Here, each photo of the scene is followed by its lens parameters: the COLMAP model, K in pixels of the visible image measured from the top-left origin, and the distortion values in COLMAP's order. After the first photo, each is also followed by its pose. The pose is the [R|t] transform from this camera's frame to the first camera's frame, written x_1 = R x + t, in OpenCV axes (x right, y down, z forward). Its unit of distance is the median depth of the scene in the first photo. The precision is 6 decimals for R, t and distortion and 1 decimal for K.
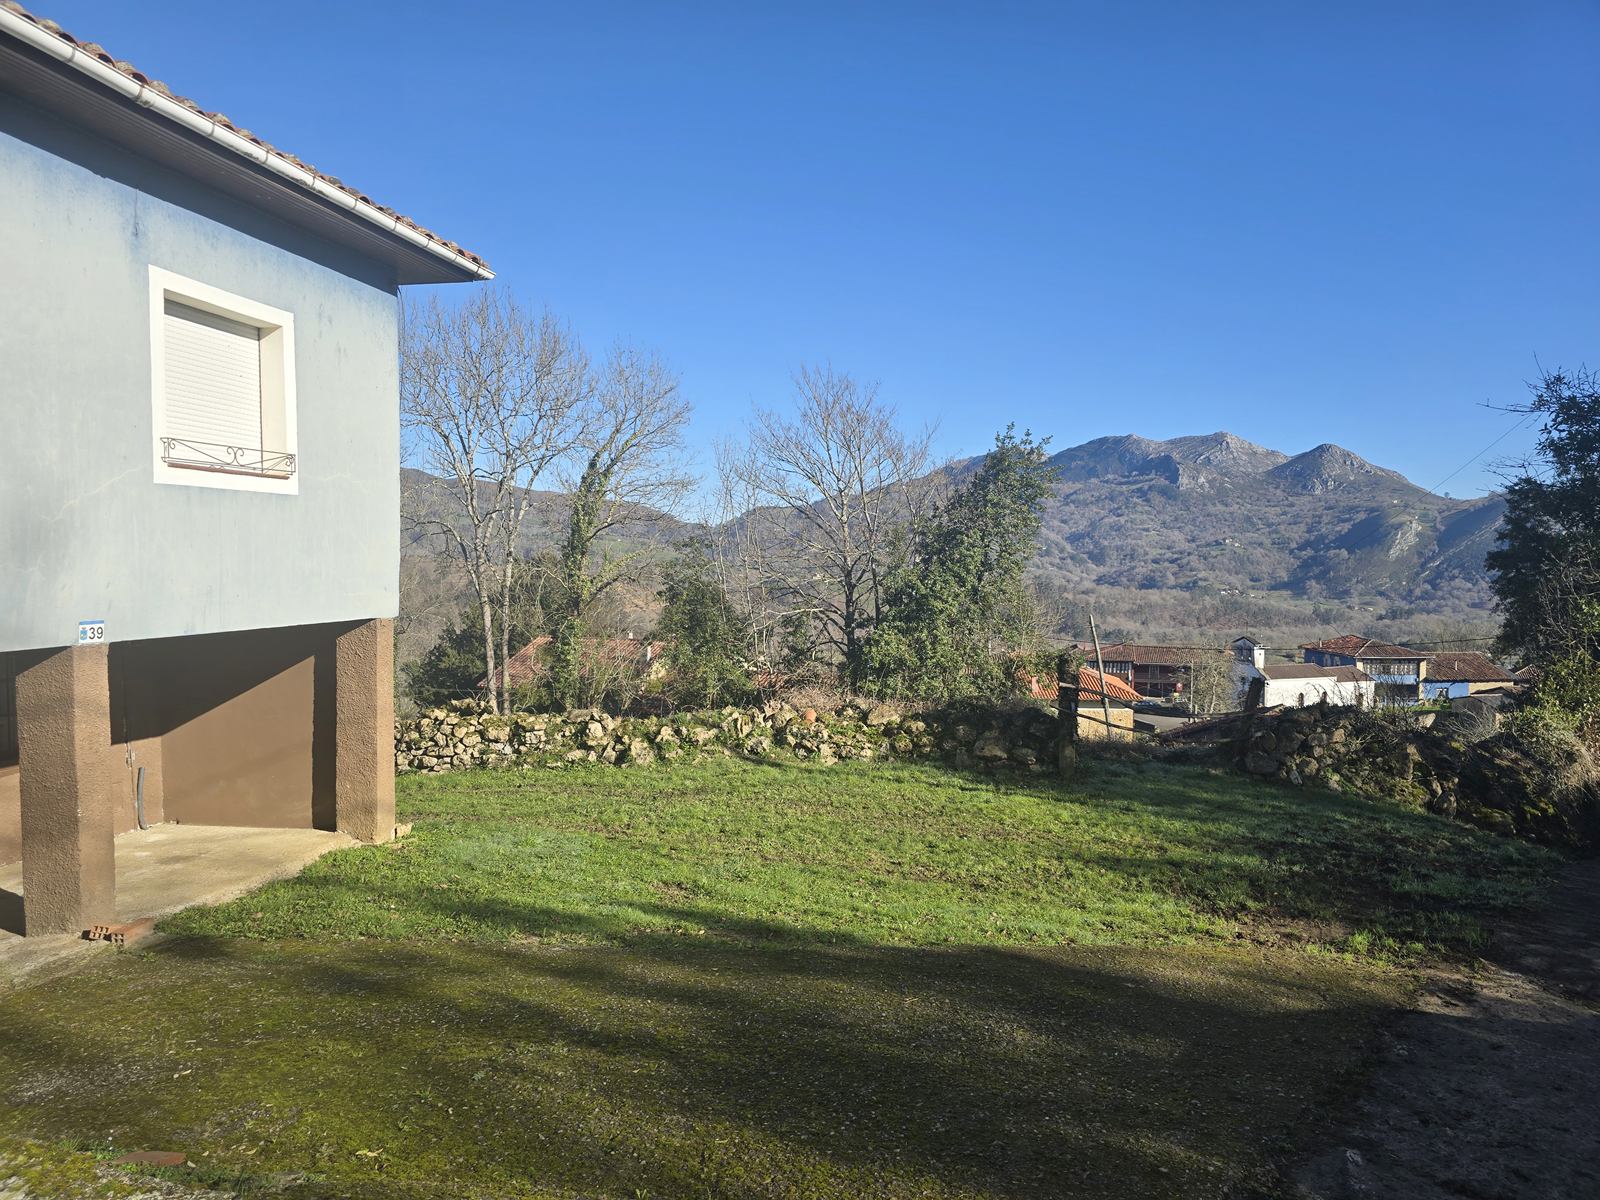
lens RADIAL K [[1066.2, 0, 814.1], [0, 1066.2, 611.6], [0, 0, 1]] dist [0.075905, -0.076813]
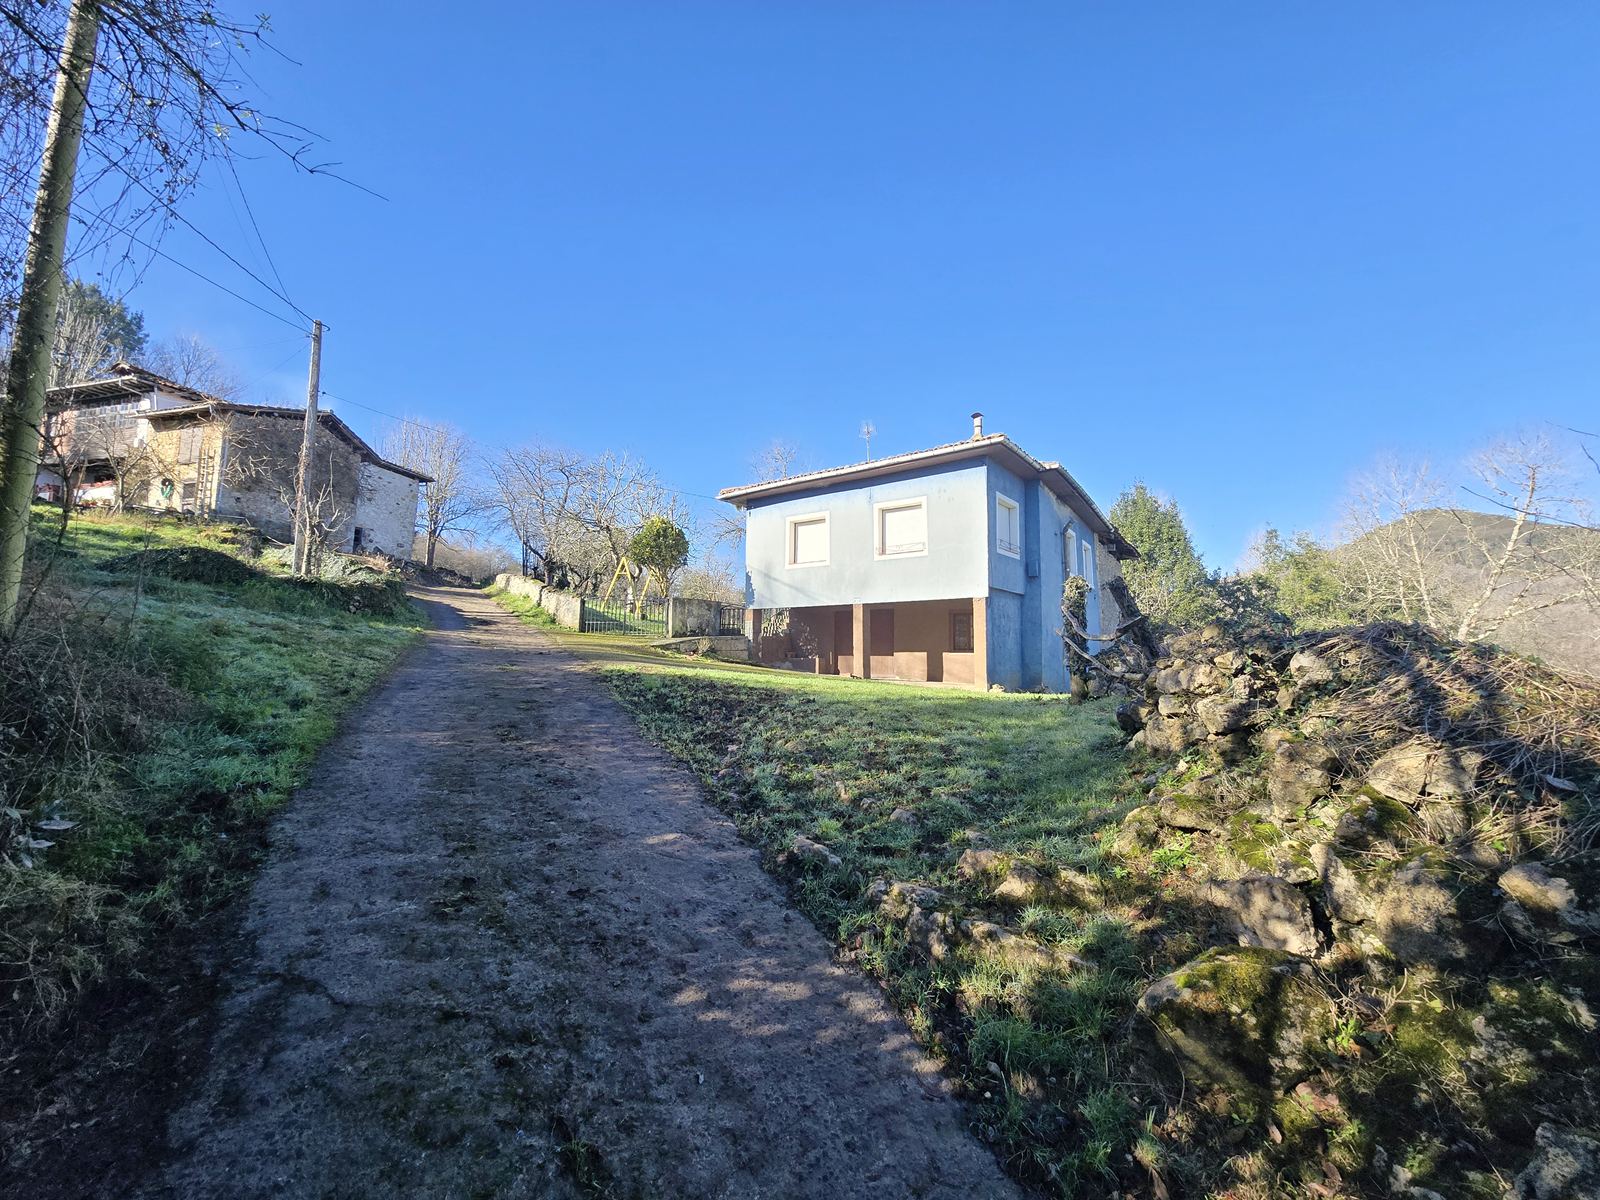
lens RADIAL K [[666.4, 0, 794.8], [0, 666.4, 593.9], [0, 0, 1]] dist [0.000017, -0.000083]
pose [[-0.446240, -0.104401, -0.888802, 0.839735], [-0.057897, 0.994459, -0.087743, 0.114939], [0.893038, 0.012305, -0.449812, 0.982253]]
